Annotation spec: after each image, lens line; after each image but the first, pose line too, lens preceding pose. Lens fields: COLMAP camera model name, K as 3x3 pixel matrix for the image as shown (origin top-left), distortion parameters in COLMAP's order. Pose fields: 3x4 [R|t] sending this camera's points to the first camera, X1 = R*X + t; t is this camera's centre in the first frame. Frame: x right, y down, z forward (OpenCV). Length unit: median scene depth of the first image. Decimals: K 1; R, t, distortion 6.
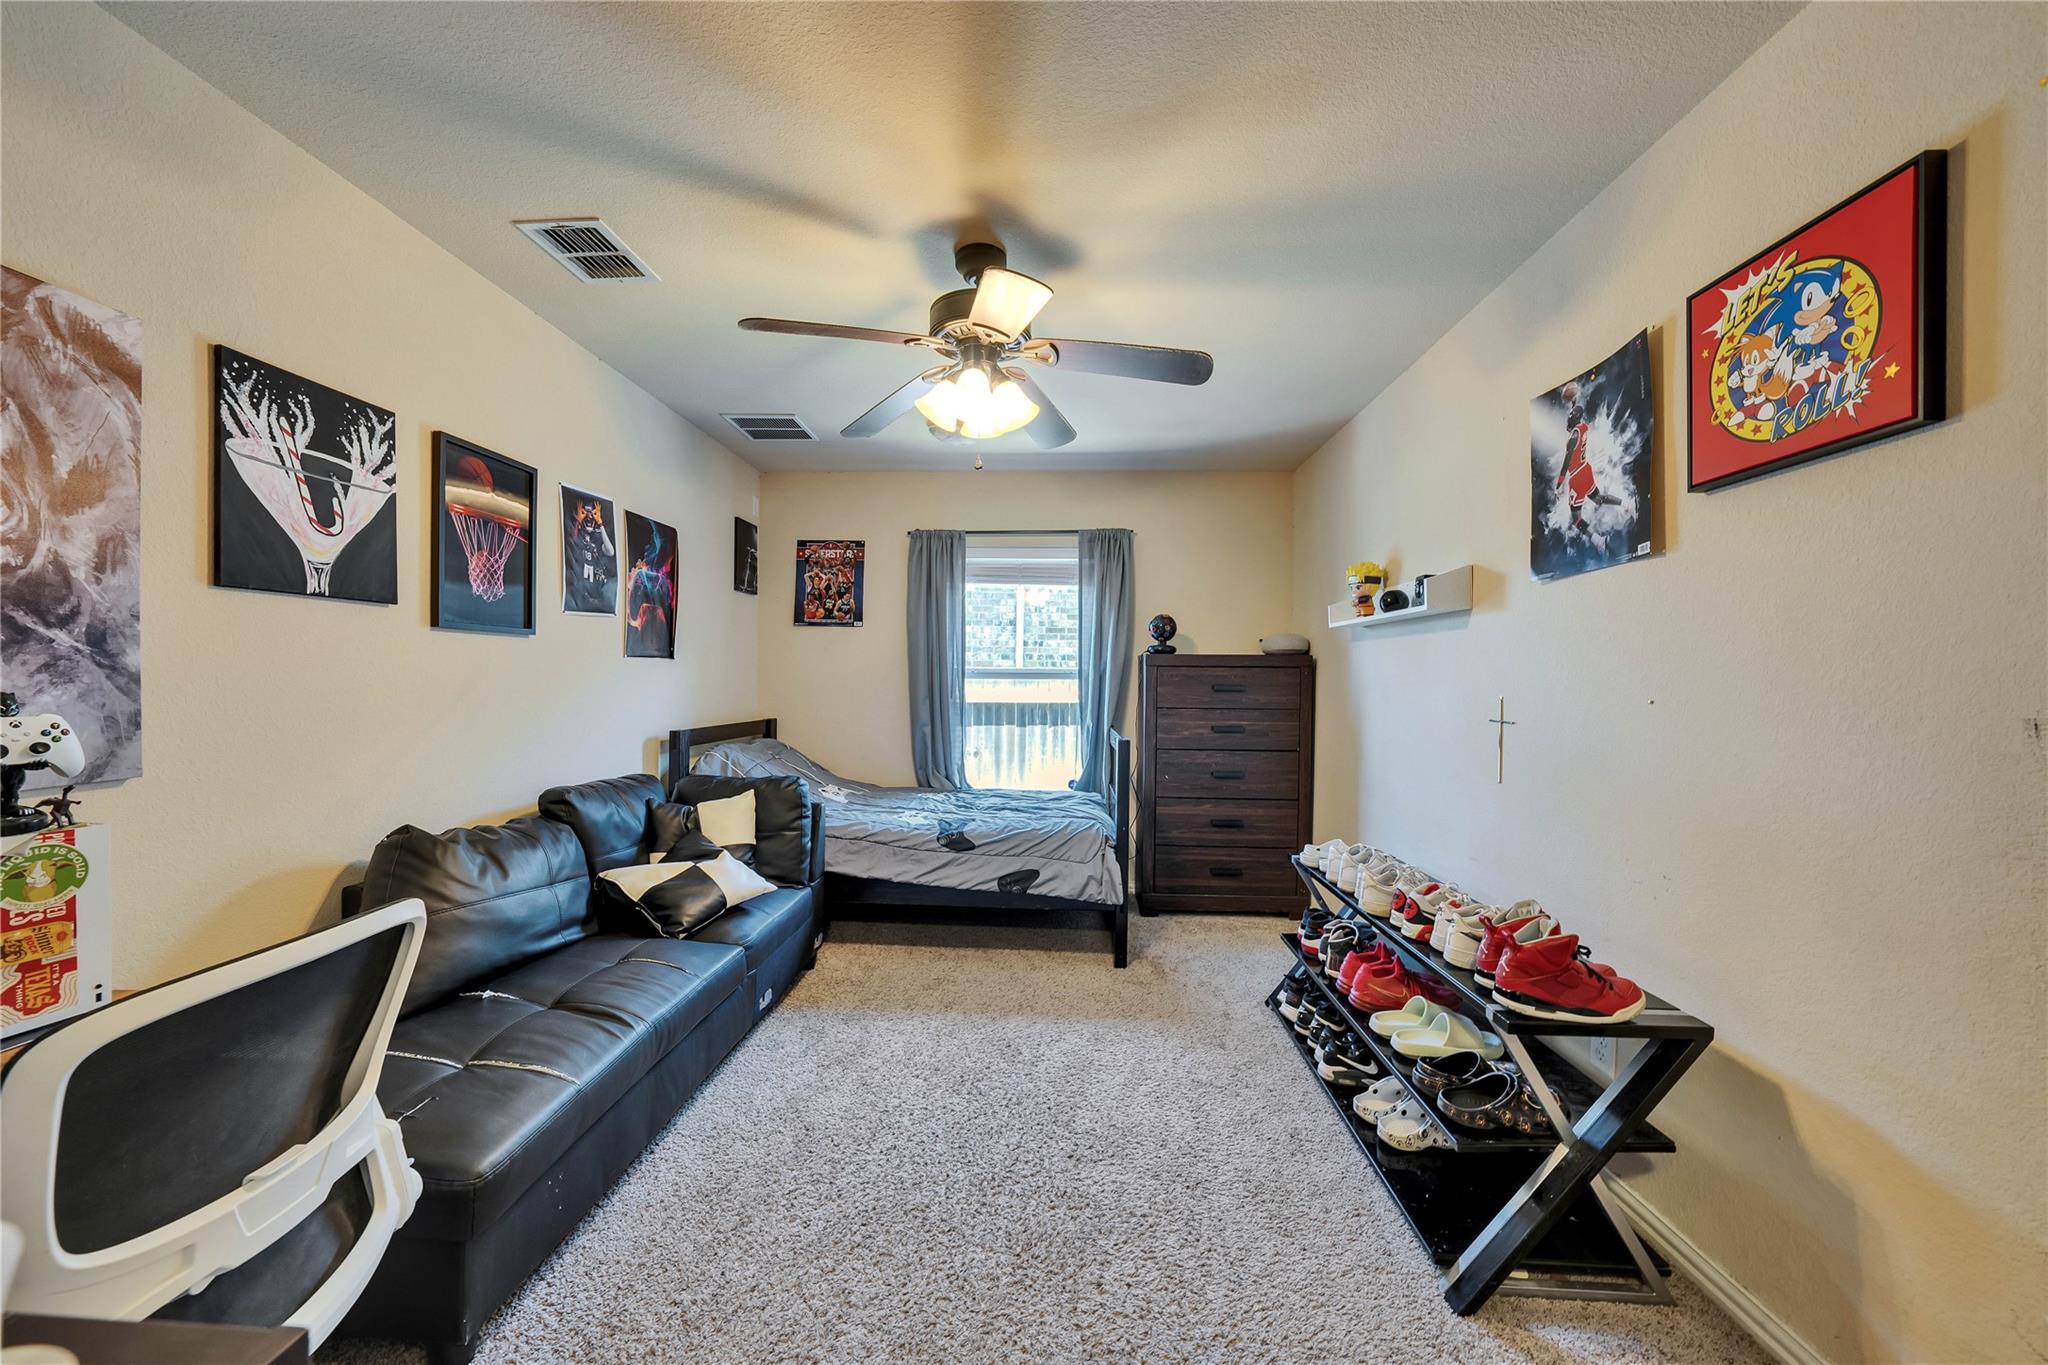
lens RADIAL K [[738.0, 0, 1019.0], [0, 738.0, 675.9], [0, 0, 1]] dist [-0.000977, 0.000216]
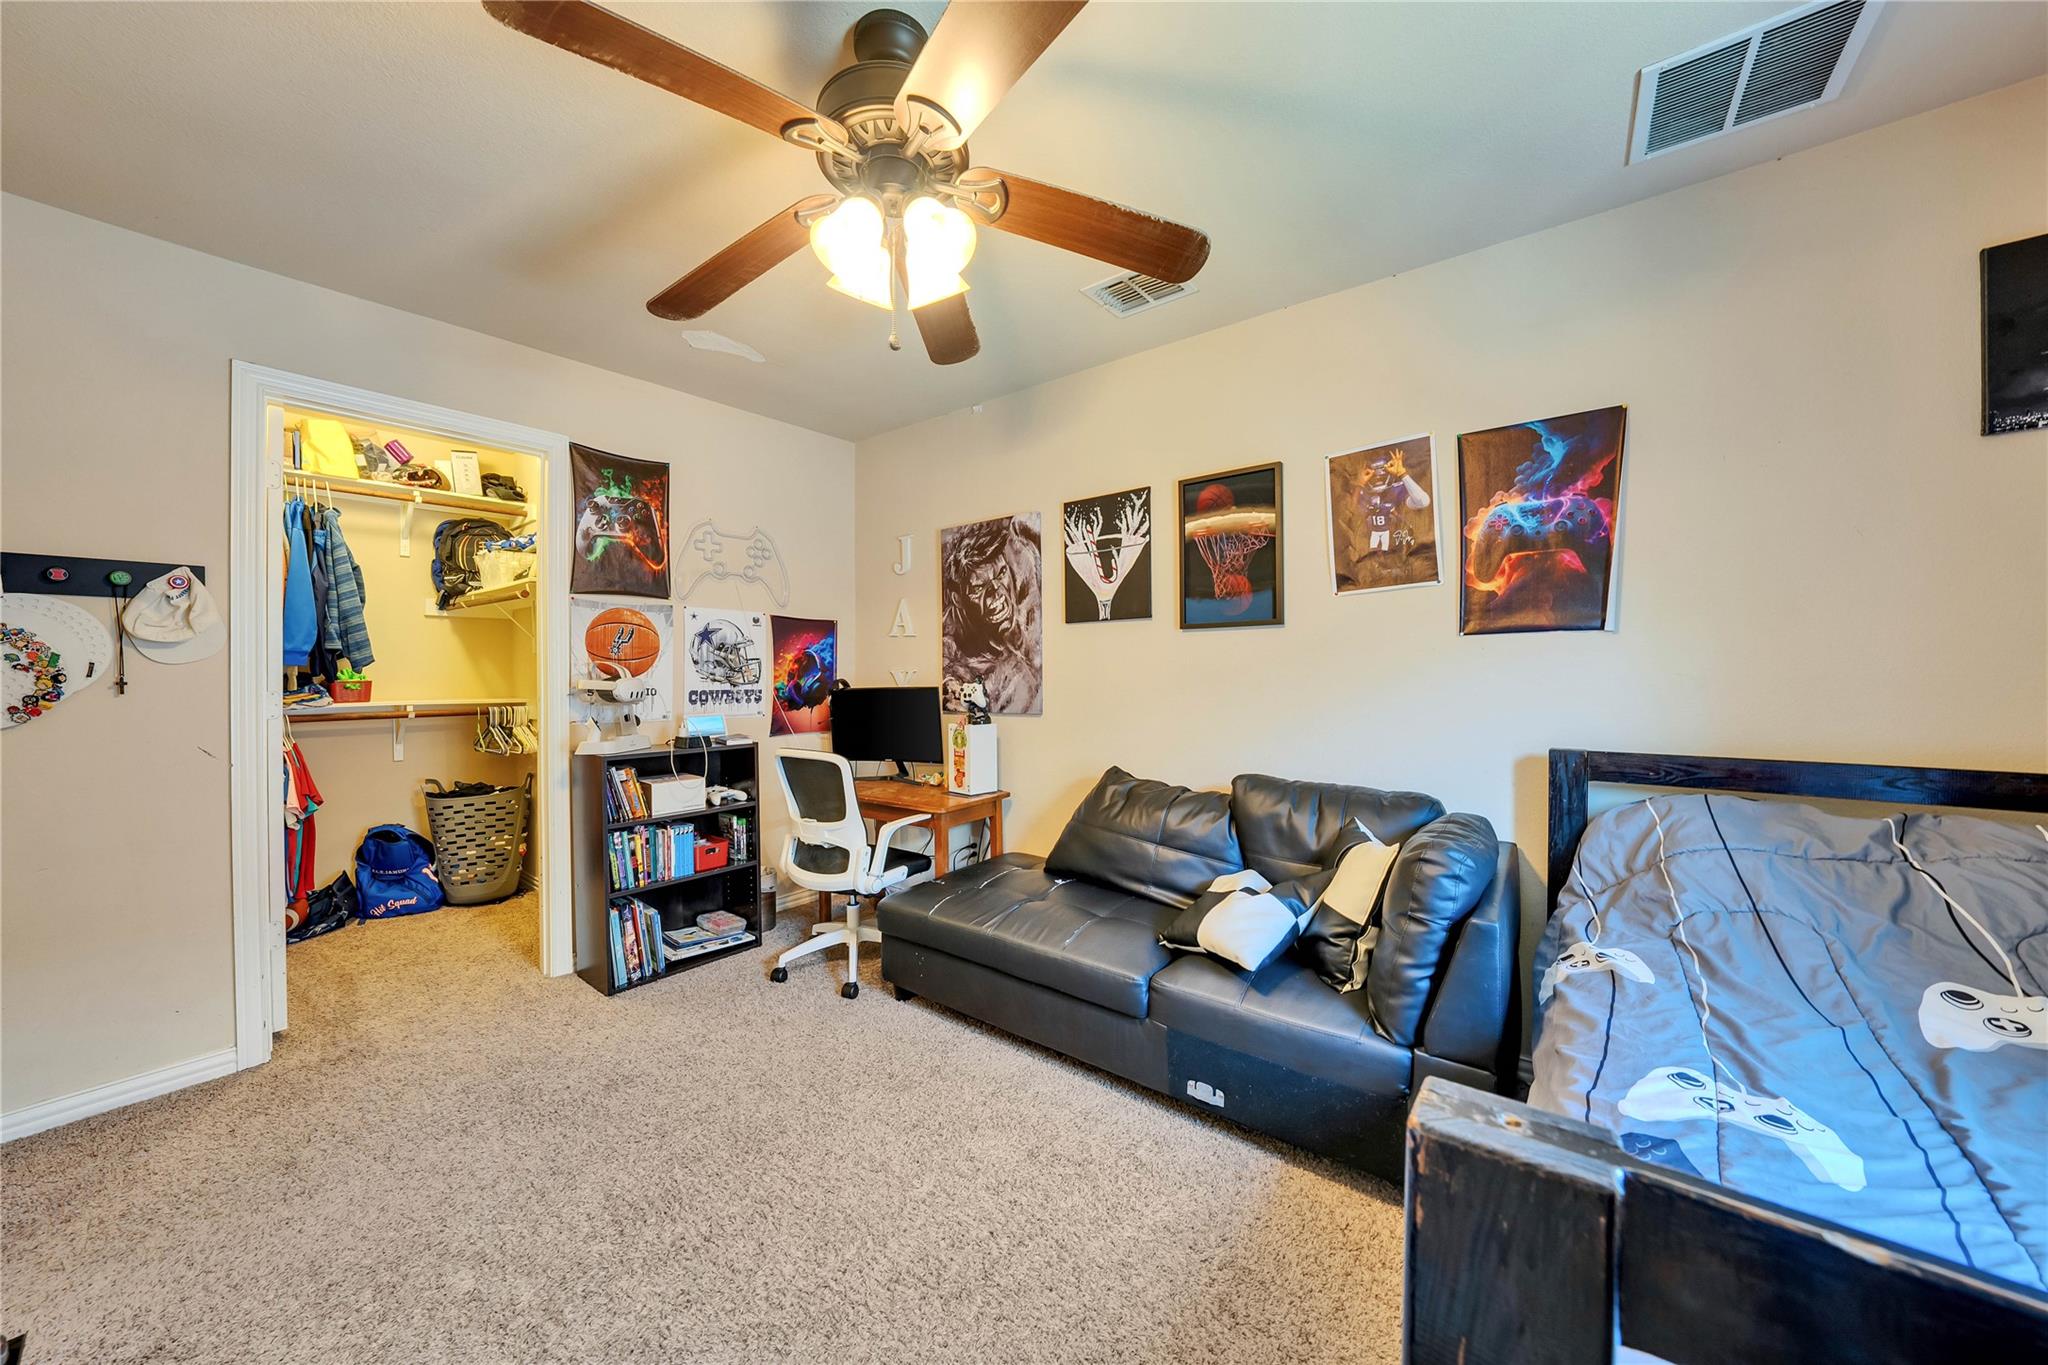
lens RADIAL K [[738.0, 0, 1019.0], [0, 738.0, 675.9], [0, 0, 1]] dist [-0.000977, 0.000216]
pose [[-0.591826, -0.000281, -0.806066, 0.528209], [0.005615, 0.999974, -0.004471, 0.025054], [0.806046, -0.007173, -0.591809, 1.826334]]
